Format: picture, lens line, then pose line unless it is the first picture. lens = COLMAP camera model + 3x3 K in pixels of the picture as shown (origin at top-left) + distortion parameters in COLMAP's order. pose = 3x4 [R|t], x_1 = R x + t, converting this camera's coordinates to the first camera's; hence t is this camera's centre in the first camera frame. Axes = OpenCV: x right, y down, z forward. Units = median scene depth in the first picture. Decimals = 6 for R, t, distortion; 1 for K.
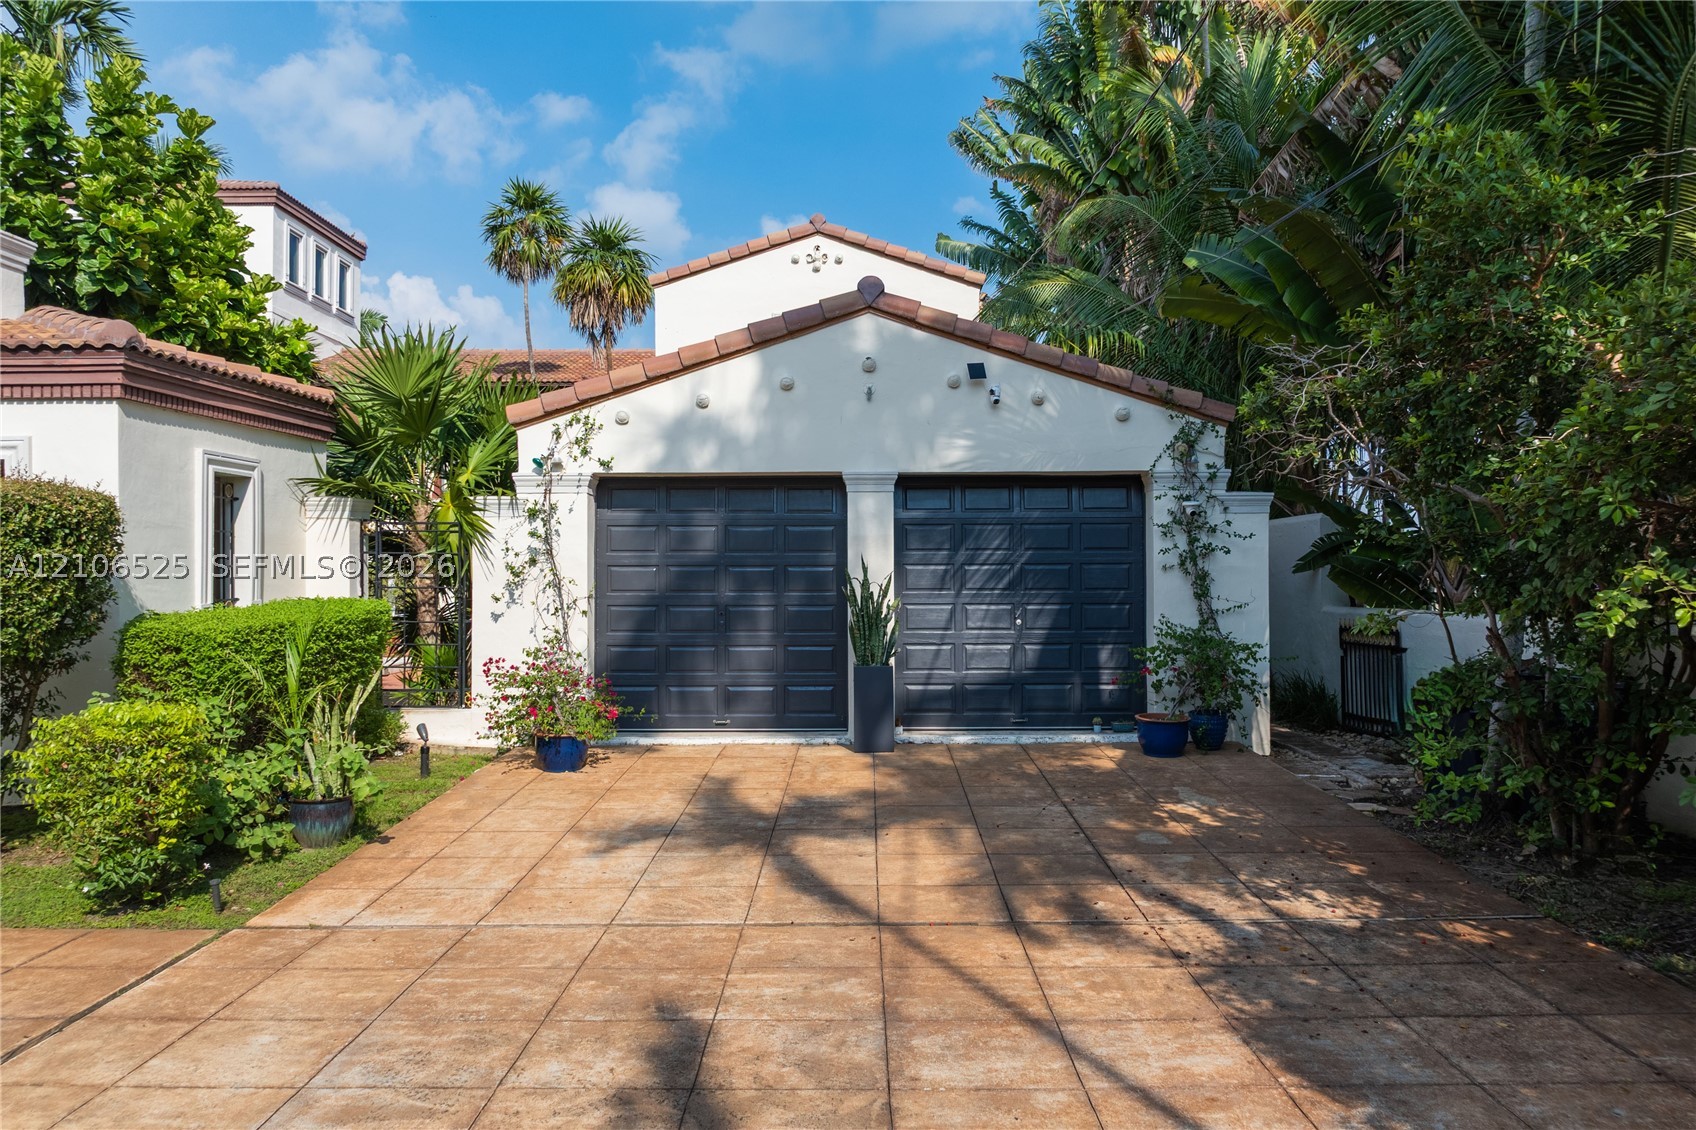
lens RADIAL K [[1197.8, 0, 848.0], [0, 1197.8, 565.0], [0, 0, 1]] dist [-0.000500, -0.001041]
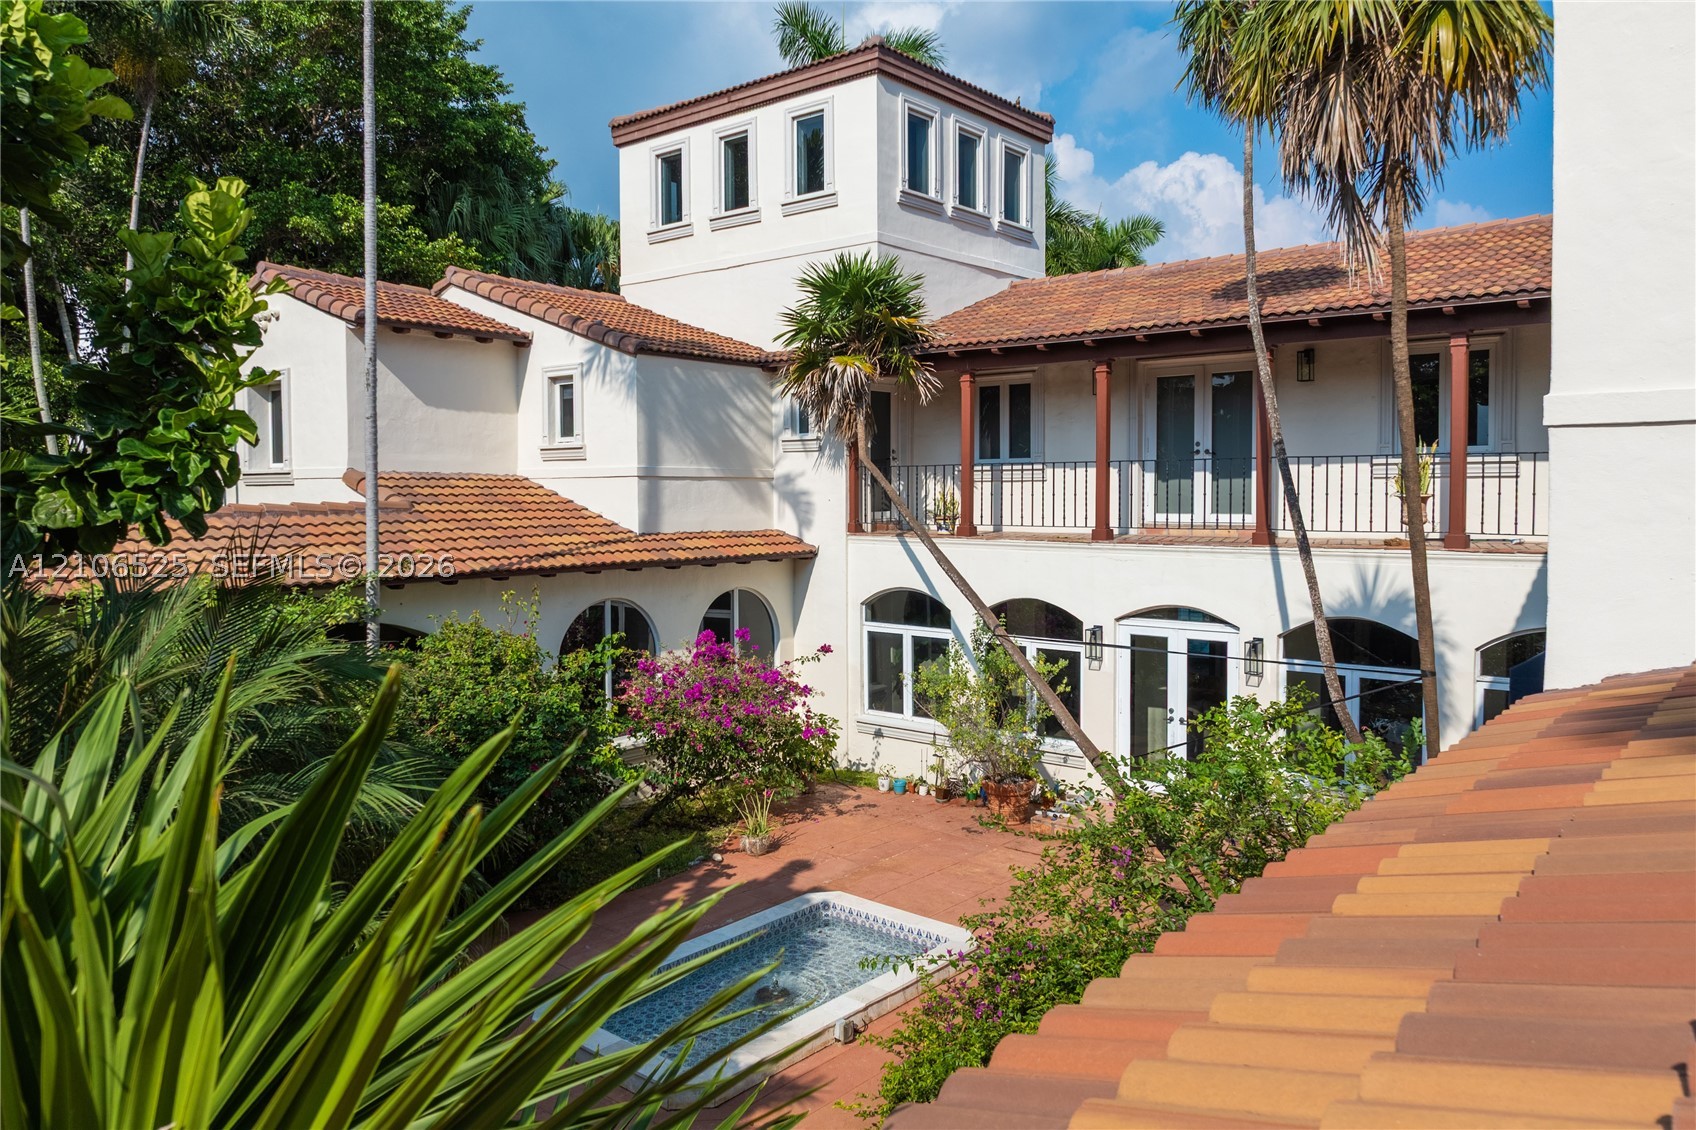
lens RADIAL K [[1197.8, 0, 848.0], [0, 1197.8, 565.0], [0, 0, 1]] dist [-0.000500, -0.001041]
pose [[0.771881, 0.035263, -0.634788, -0.101459], [0.013794, 0.997297, 0.072174, -0.113273], [0.635617, -0.064466, 0.769308, 0.643921]]
